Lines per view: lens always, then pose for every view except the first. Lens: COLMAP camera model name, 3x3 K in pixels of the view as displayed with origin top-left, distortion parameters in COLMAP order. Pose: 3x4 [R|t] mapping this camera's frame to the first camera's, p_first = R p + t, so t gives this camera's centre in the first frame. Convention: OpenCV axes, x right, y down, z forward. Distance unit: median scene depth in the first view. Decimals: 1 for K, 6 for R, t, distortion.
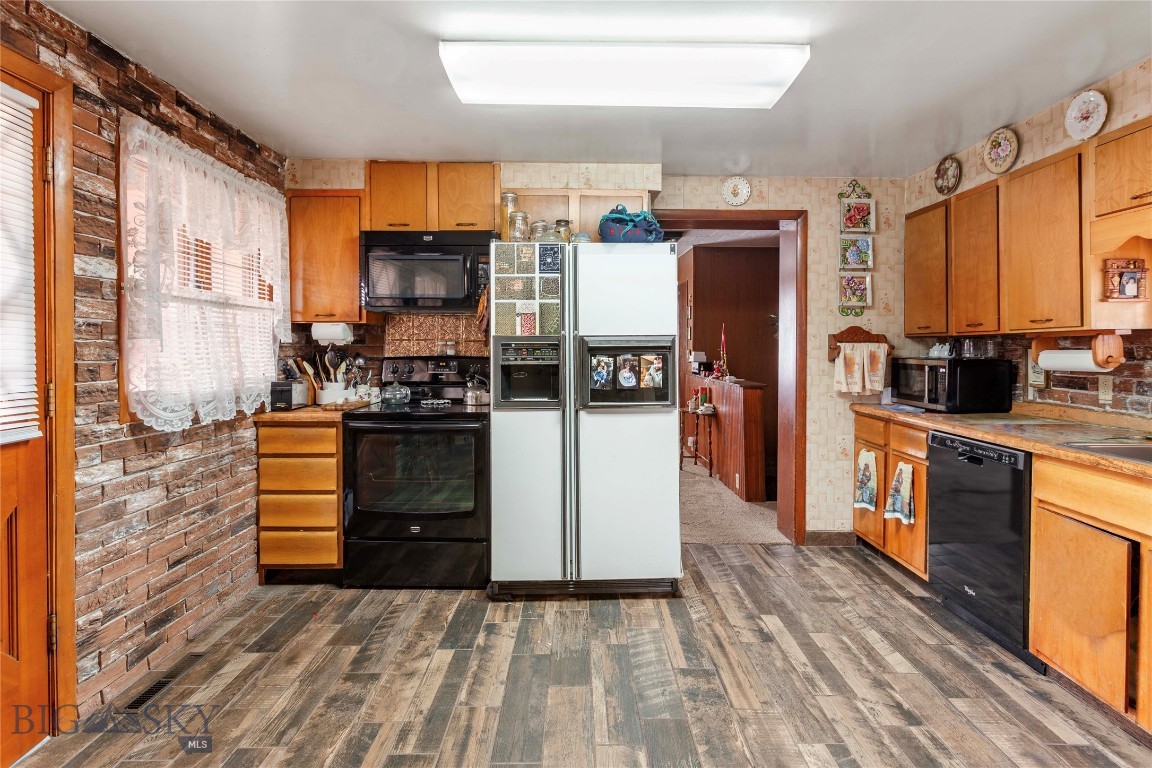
lens RADIAL K [[549.3, 0, 576.0], [0, 549.3, 384.0], [0, 0, 1]] dist [-0.001406, -0.000957]
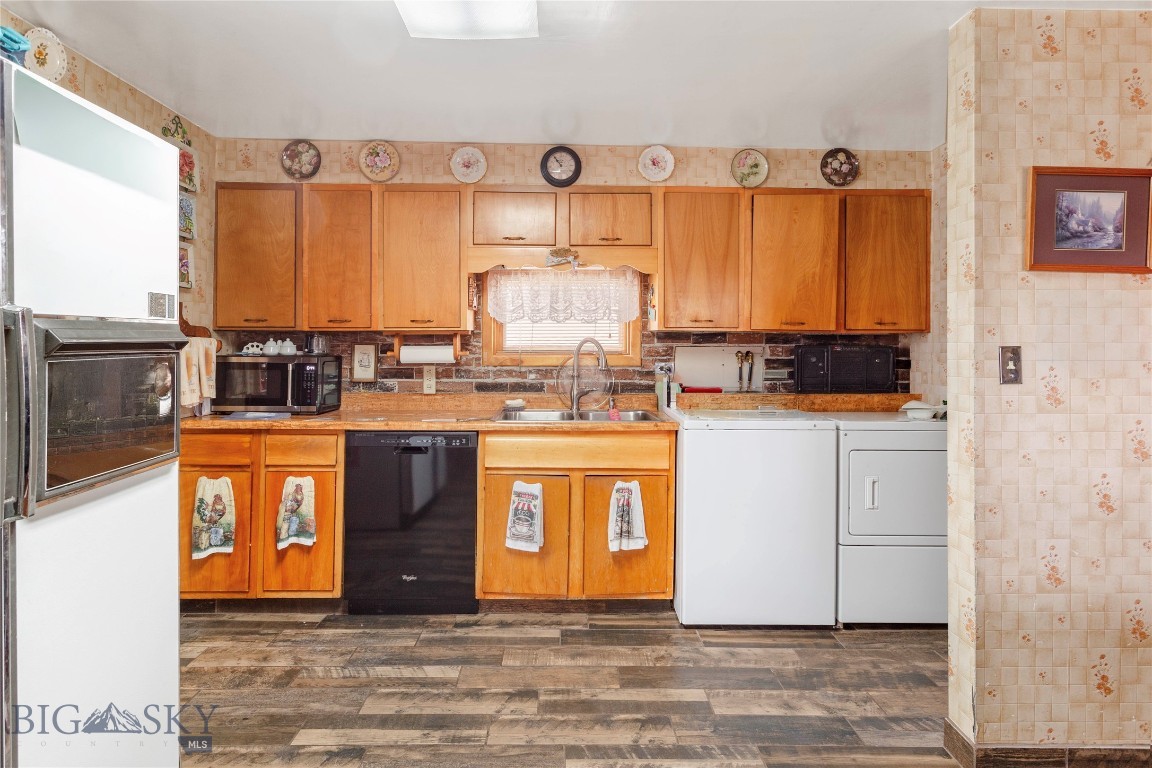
lens RADIAL K [[590.2, 0, 578.1], [0, 590.2, 350.4], [0, 0, 1]] dist [0.001255, 0.000529]
pose [[-0.003815, -0.009911, 0.999944, -0.363941], [0.062394, 0.998000, 0.010130, -0.039969], [-0.998044, 0.062429, -0.003189, 0.602938]]
